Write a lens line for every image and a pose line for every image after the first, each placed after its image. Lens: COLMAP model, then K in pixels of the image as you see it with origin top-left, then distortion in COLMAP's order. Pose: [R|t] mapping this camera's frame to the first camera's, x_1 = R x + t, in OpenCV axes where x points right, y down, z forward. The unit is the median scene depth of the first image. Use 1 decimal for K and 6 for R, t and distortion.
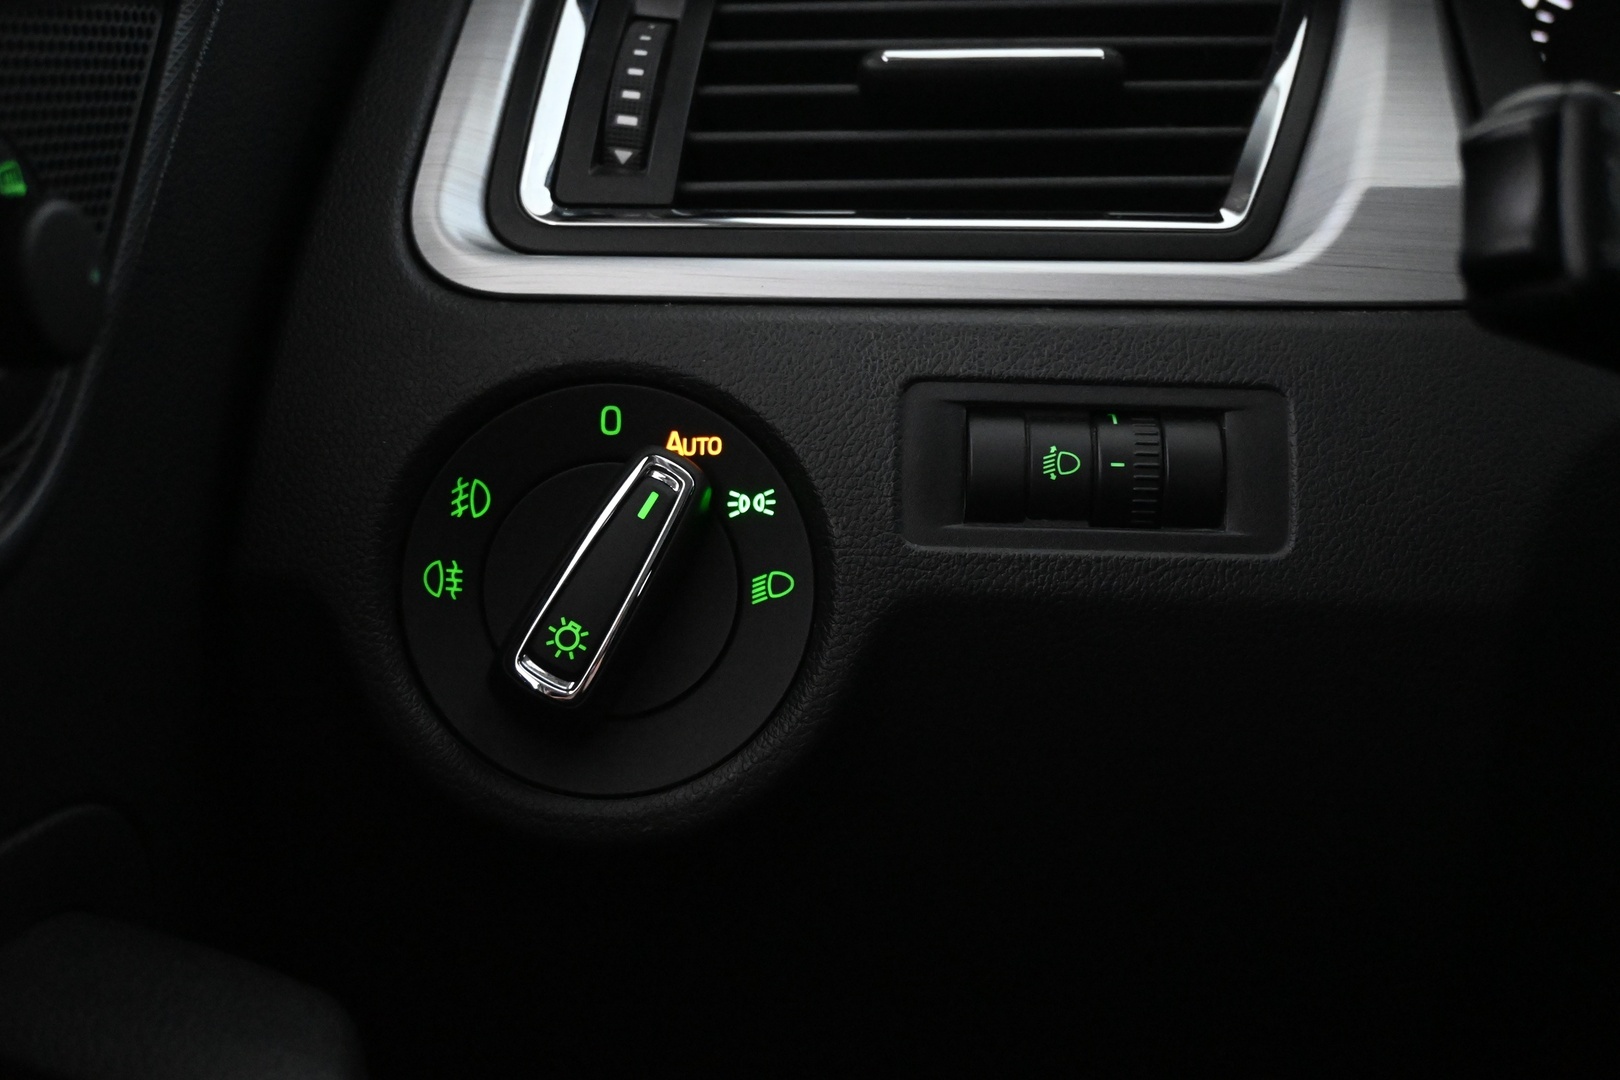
lens RADIAL K [[1963.8, 0, 813.5], [0, 1963.8, 542.8], [0, 0, 1]] dist [0.012953, 0.000000]
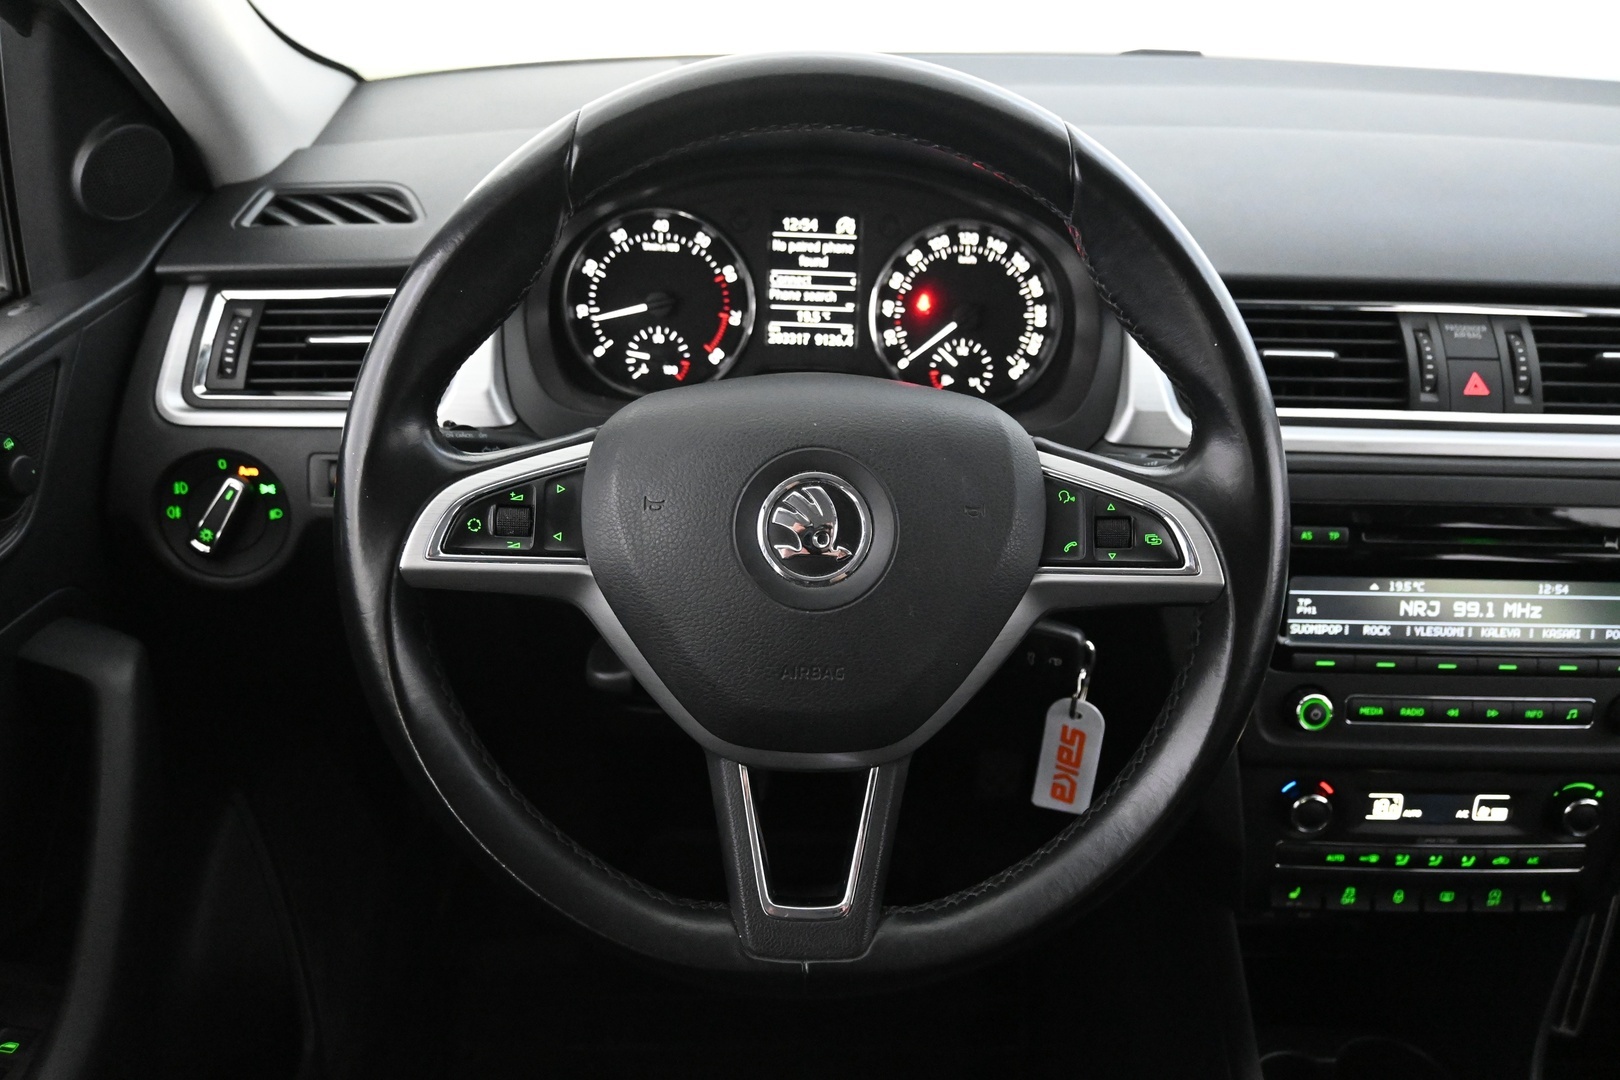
lens RADIAL K [[1277.7, 0, 816.1], [0, 1277.7, 541.1], [0, 0, 1]] dist [-0.010336, 0.006909]
pose [[0.997652, -0.005915, 0.068228, 0.748546], [-0.010780, 0.970279, 0.241747, -0.468324], [-0.067630, -0.241915, 0.967938, -1.173938]]
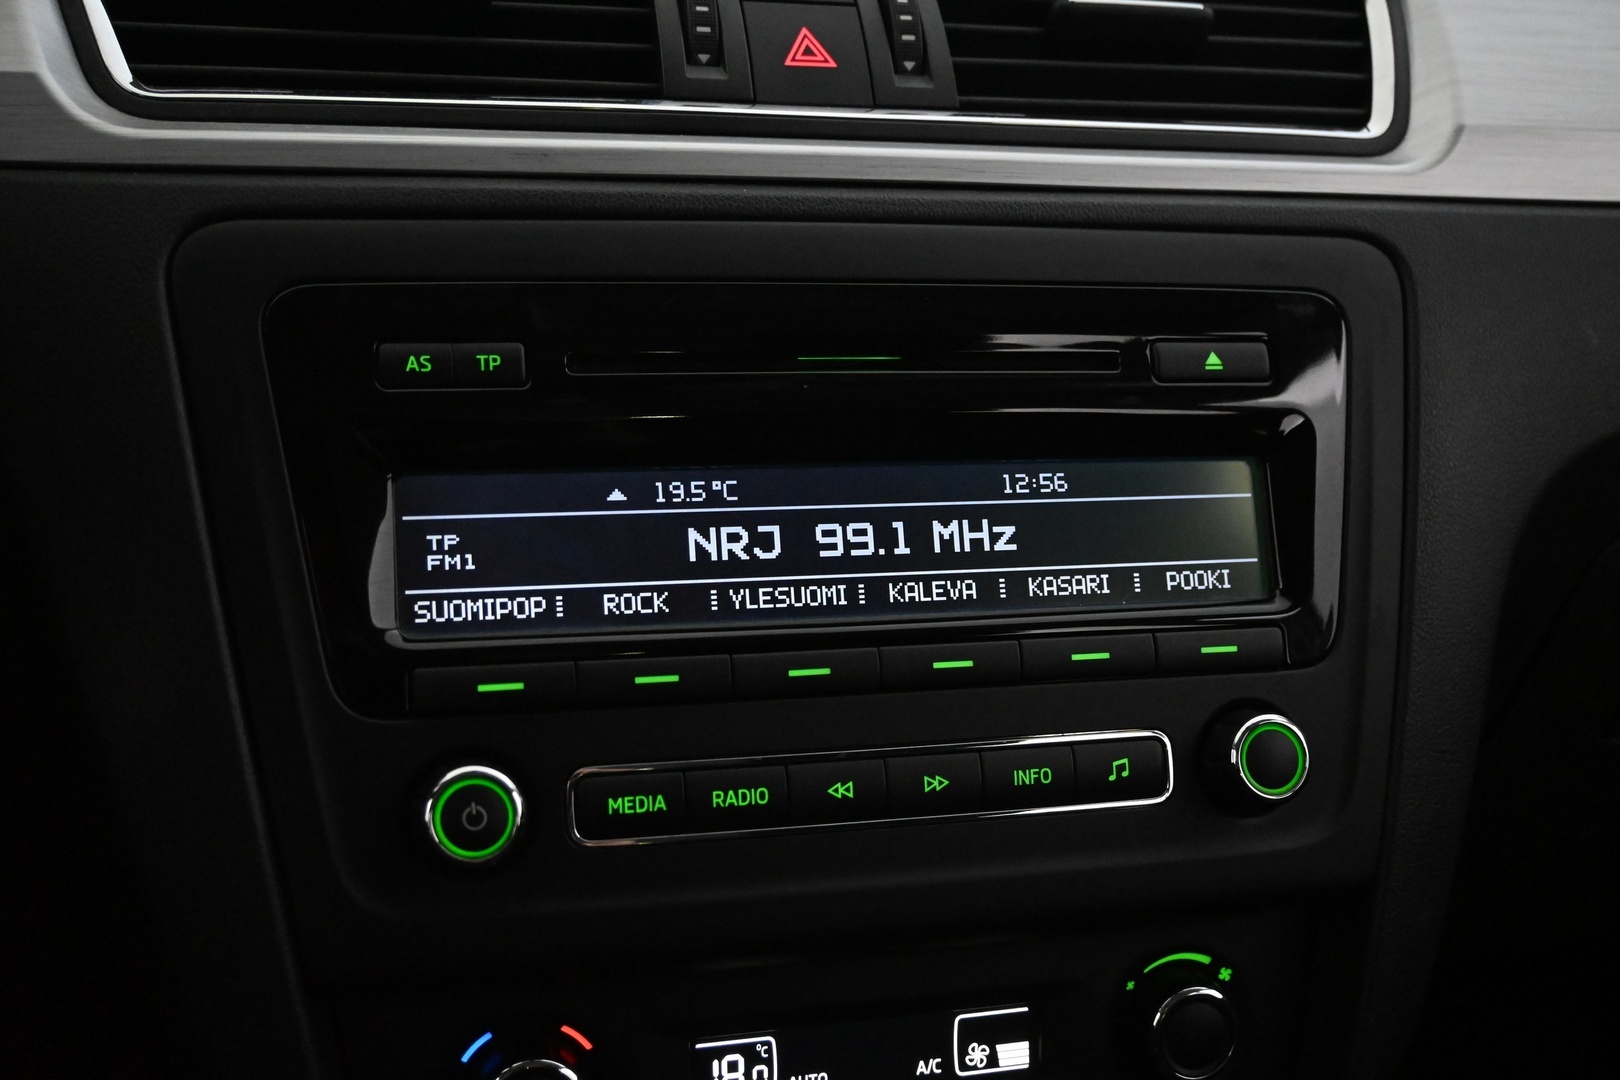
lens RADIAL K [[1740.9, 0, 798.8], [0, 1740.9, 533.2], [0, 0, 1]] dist [-0.008452, 0.000000]
pose [[0.947664, -0.042960, 0.316366, 1.605901], [0.040313, 0.999076, 0.014909, 0.151544], [-0.316714, -0.001375, 0.948520, -0.306759]]
